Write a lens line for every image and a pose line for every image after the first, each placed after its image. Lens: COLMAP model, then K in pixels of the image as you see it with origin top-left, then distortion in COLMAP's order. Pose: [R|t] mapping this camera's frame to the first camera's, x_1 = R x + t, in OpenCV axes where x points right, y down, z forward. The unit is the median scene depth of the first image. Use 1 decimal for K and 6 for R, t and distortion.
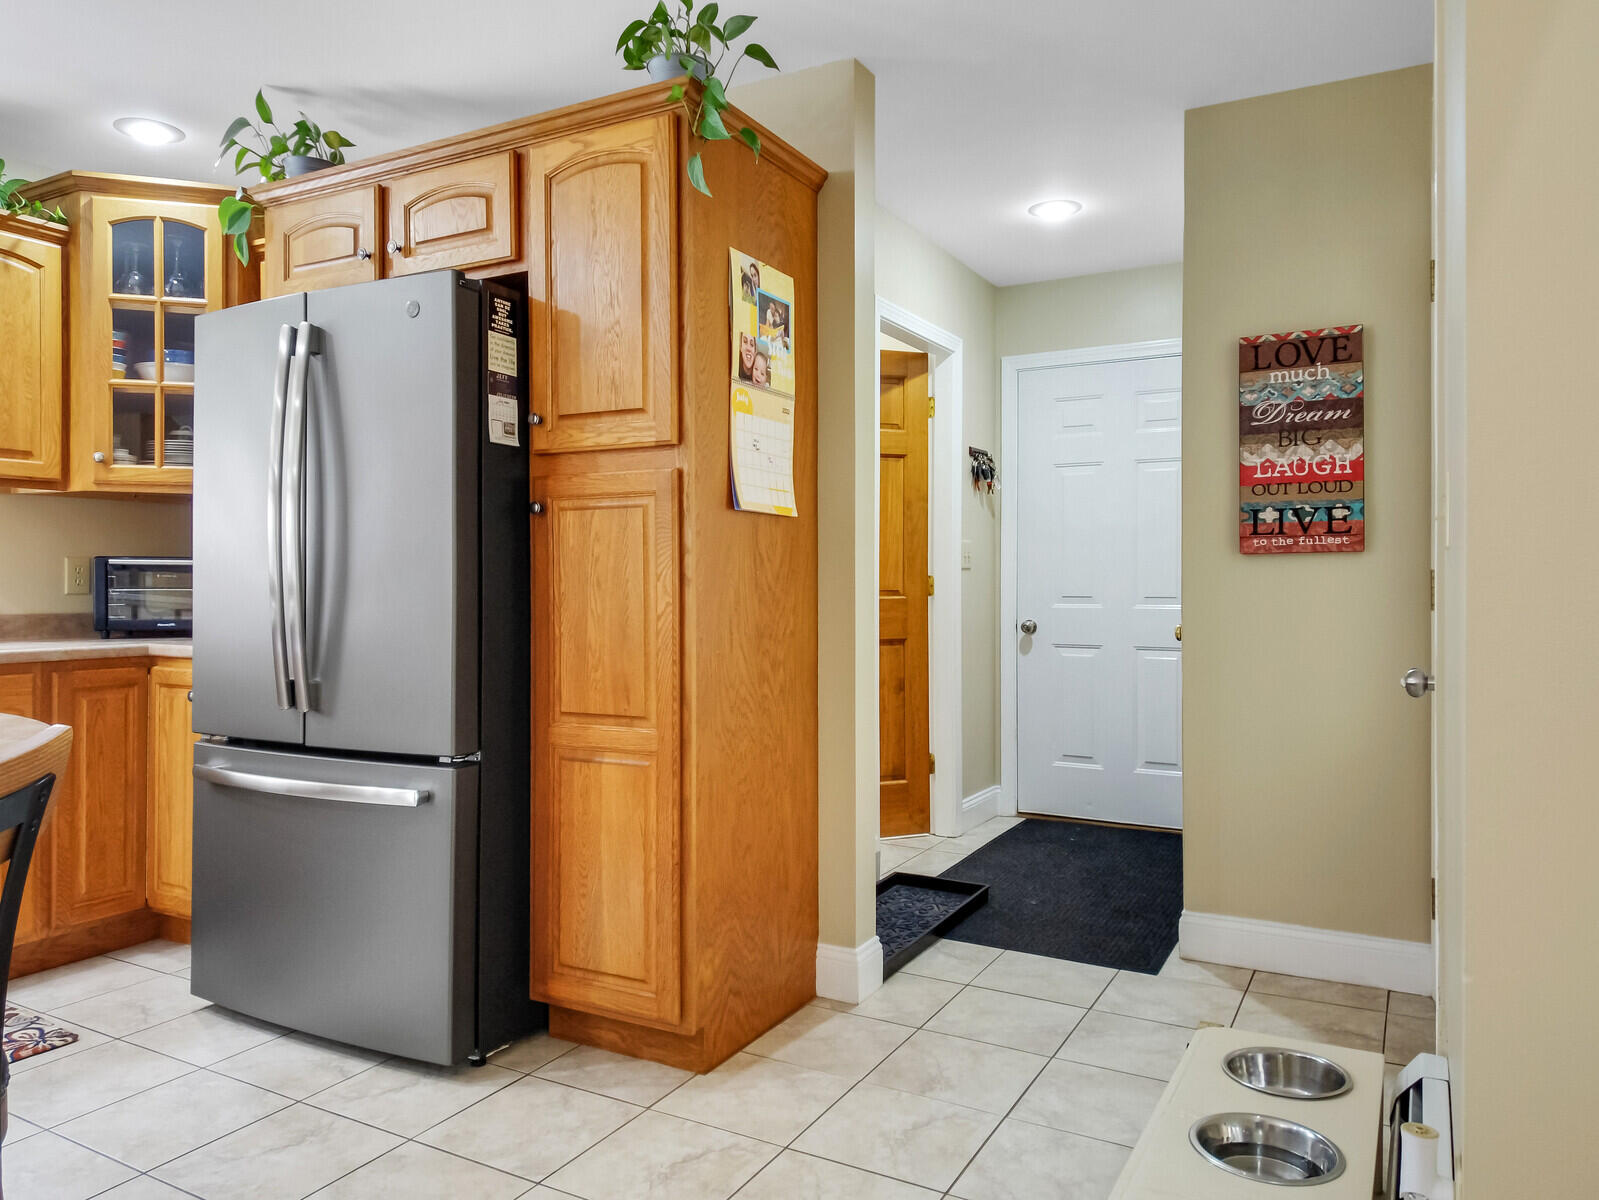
lens RADIAL K [[1098.0, 0, 793.8], [0, 1098.0, 594.2], [0, 0, 1]] dist [0.030189, -0.038226]
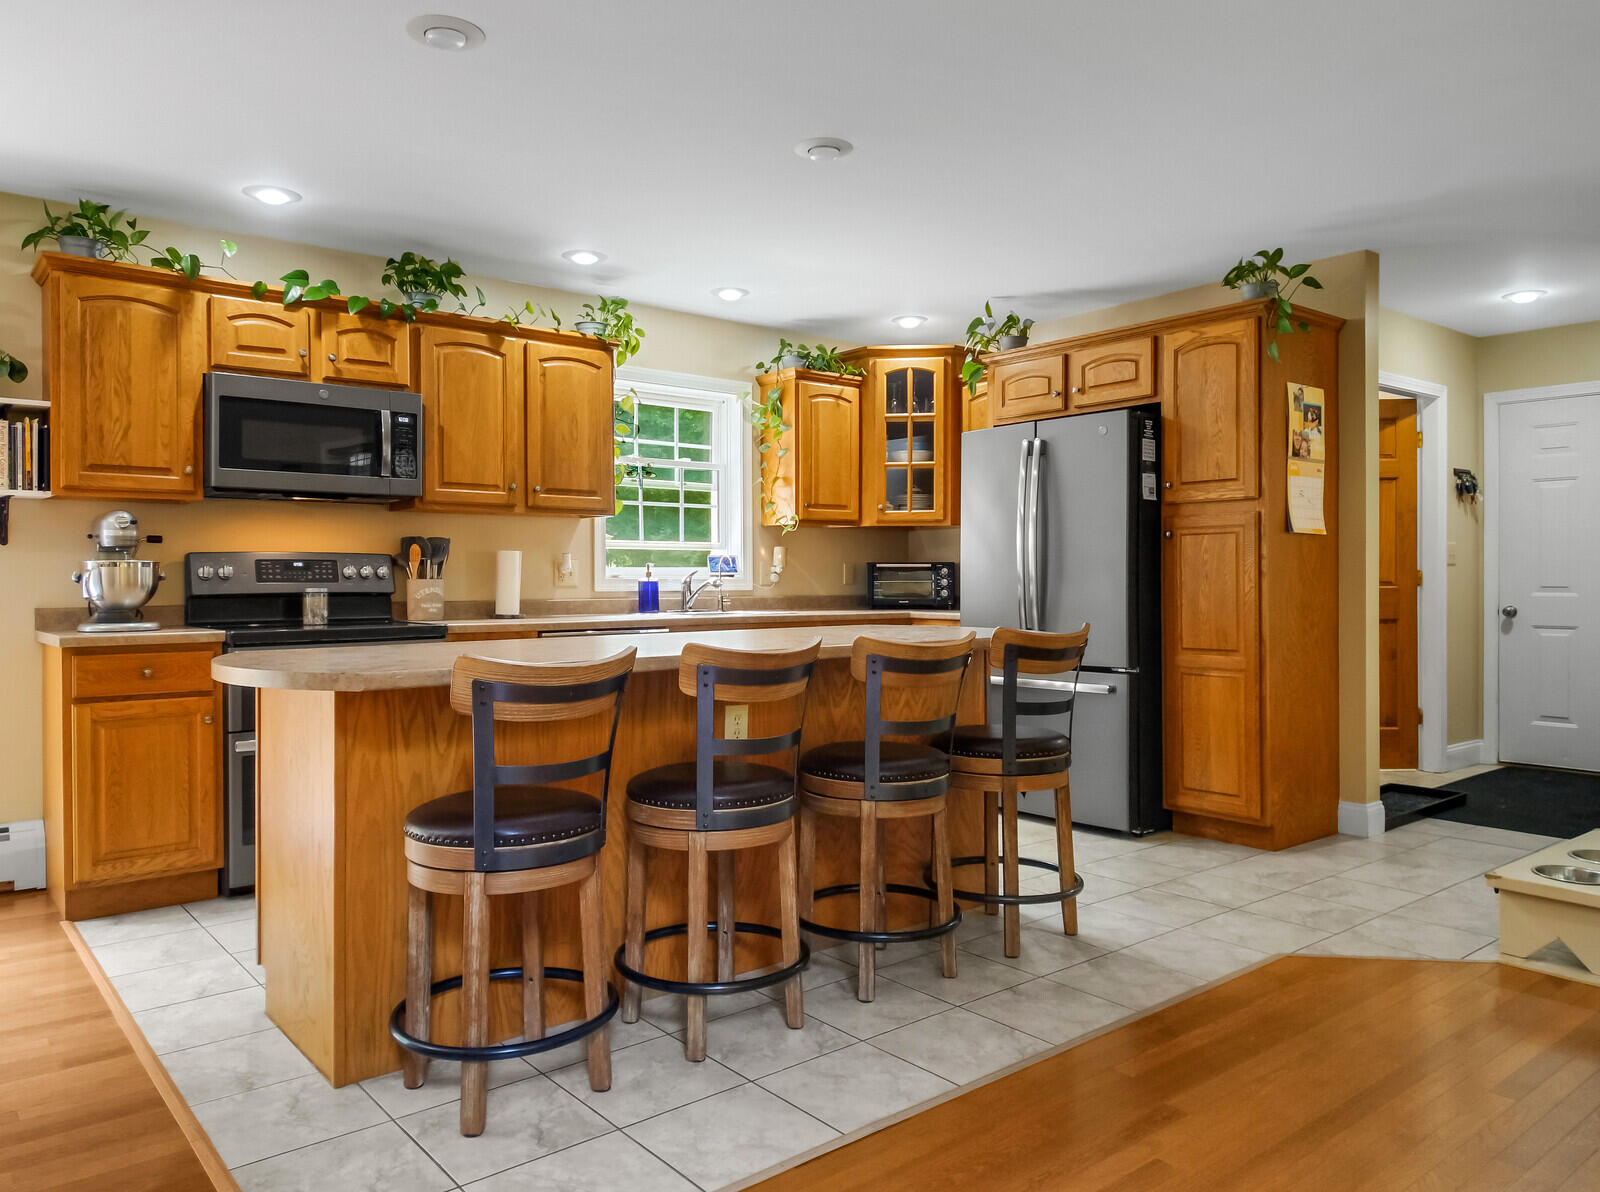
lens RADIAL K [[1098.7, 0, 784.0], [0, 1098.7, 588.2], [0, 0, 1]] dist [0.030189, -0.038226]
pose [[0.922799, 0.000121, -0.385283, -0.111919], [-0.001216, 0.999996, -0.002599, 0.014364], [0.385281, 0.002866, 0.922795, -0.853235]]
